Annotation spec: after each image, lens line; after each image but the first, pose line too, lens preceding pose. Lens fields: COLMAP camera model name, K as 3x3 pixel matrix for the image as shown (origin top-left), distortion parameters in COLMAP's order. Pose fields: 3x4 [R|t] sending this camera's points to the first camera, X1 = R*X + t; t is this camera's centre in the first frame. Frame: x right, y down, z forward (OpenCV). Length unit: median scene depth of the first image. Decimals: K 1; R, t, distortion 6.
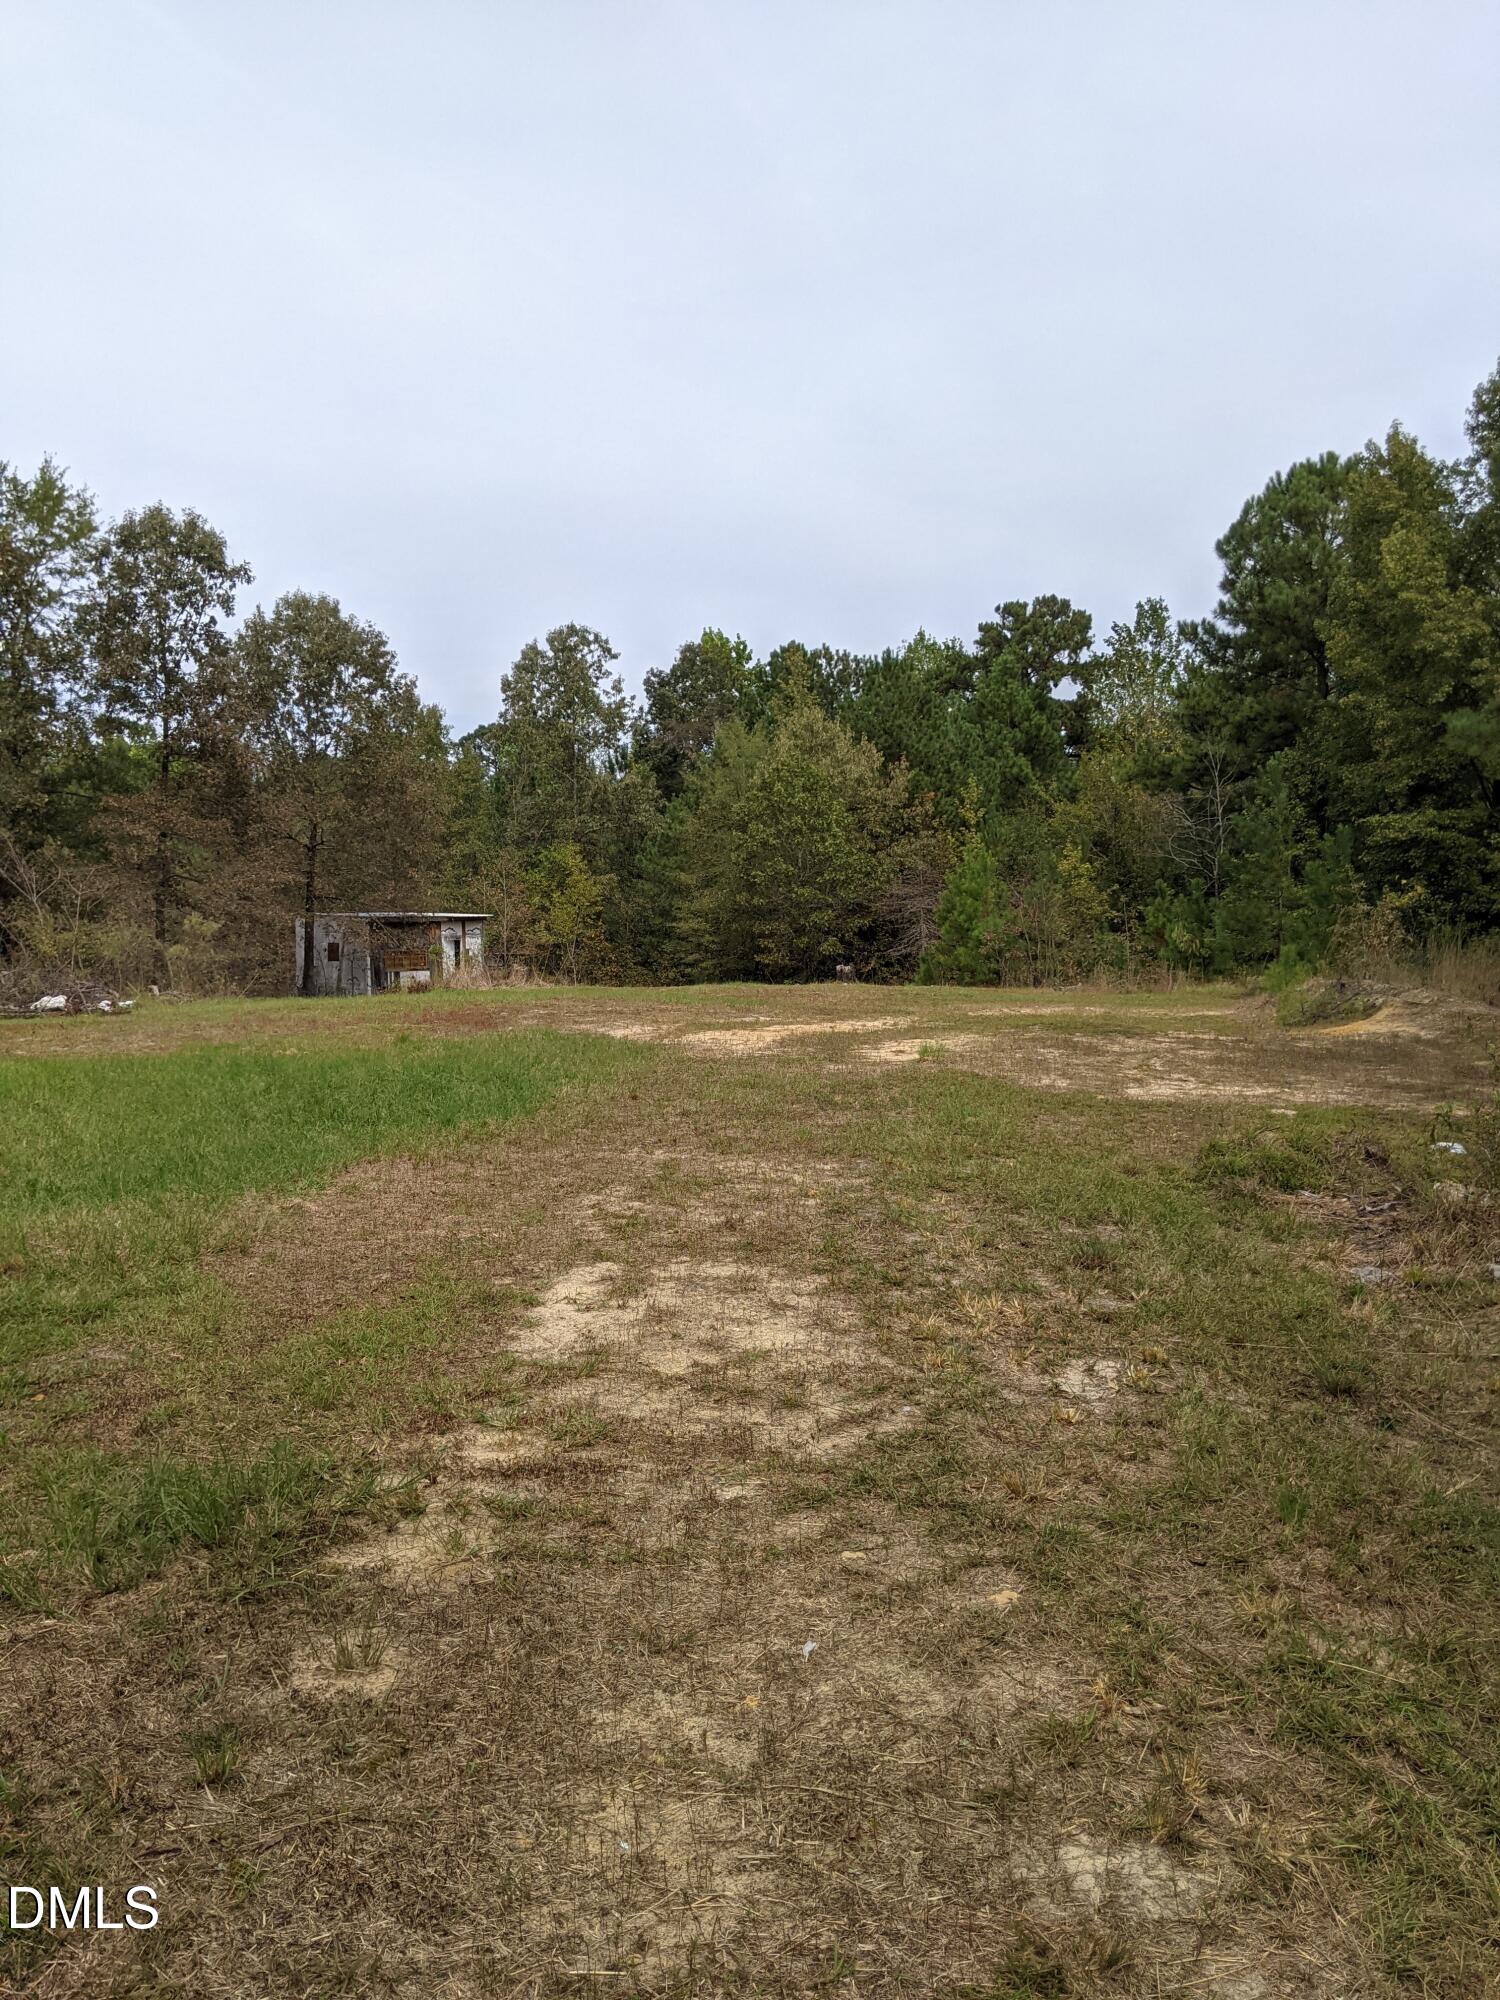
lens RADIAL K [[1658.5, 0, 758.3], [0, 1658.5, 979.7], [0, 0, 1]] dist [0.076296, -0.143471]
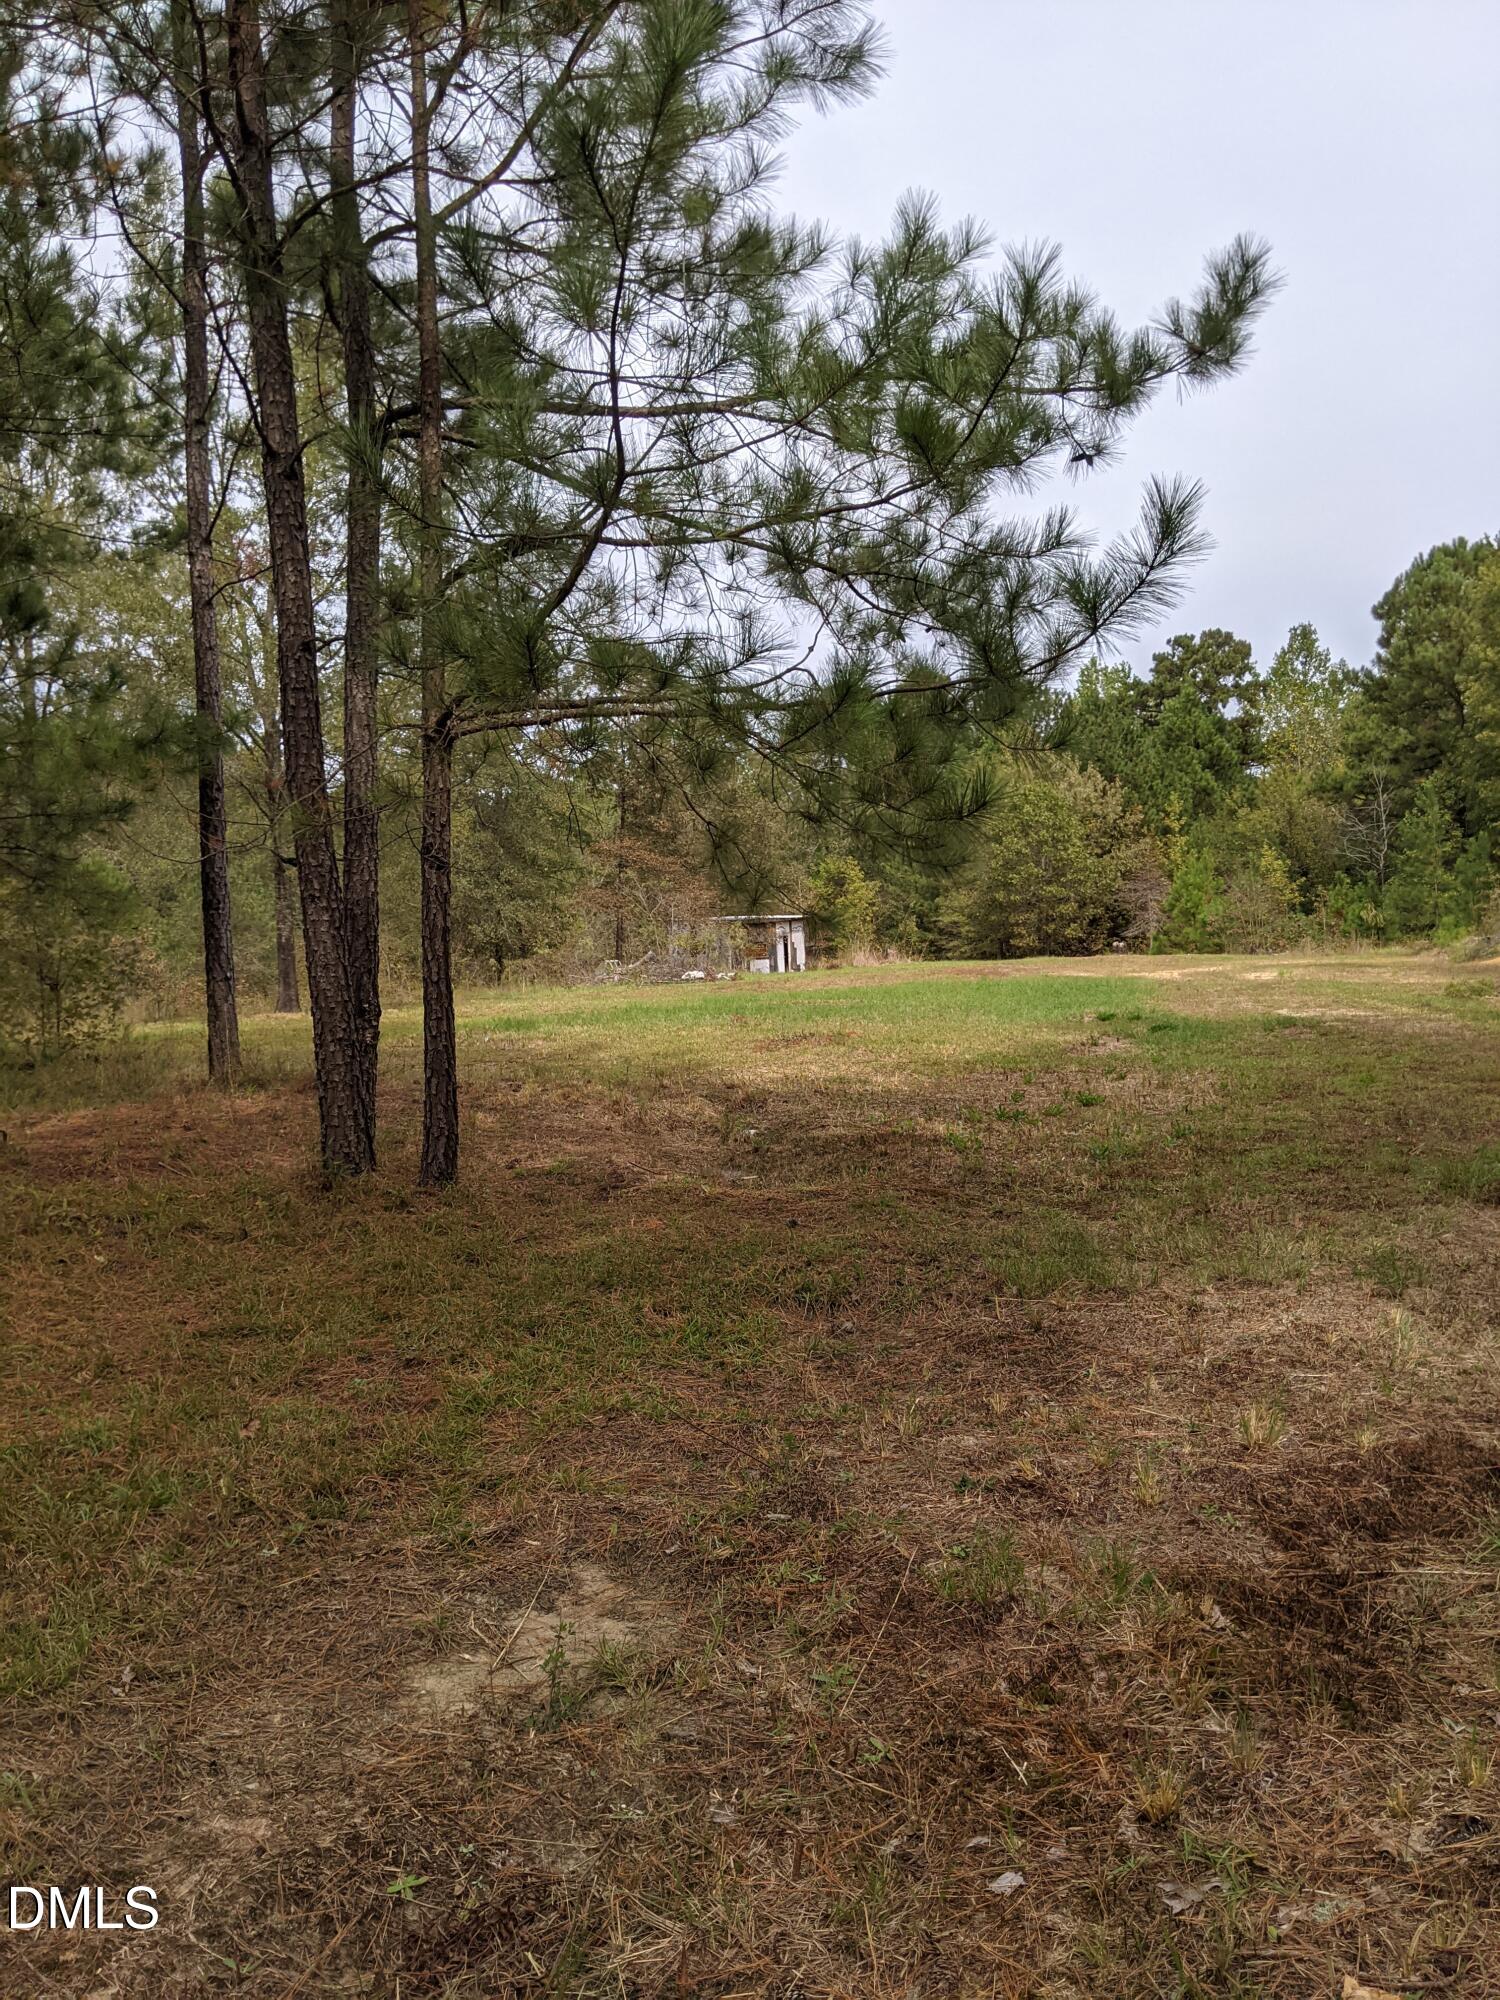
lens RADIAL K [[1658.5, 0, 761.2], [0, 1658.5, 1001.7], [0, 0, 1]] dist [0.076296, -0.143471]
pose [[0.997493, -0.029397, -0.064364, -0.113663], [0.030455, 0.999416, 0.015528, 0.007504], [0.063870, -0.017449, 0.997806, -0.301080]]
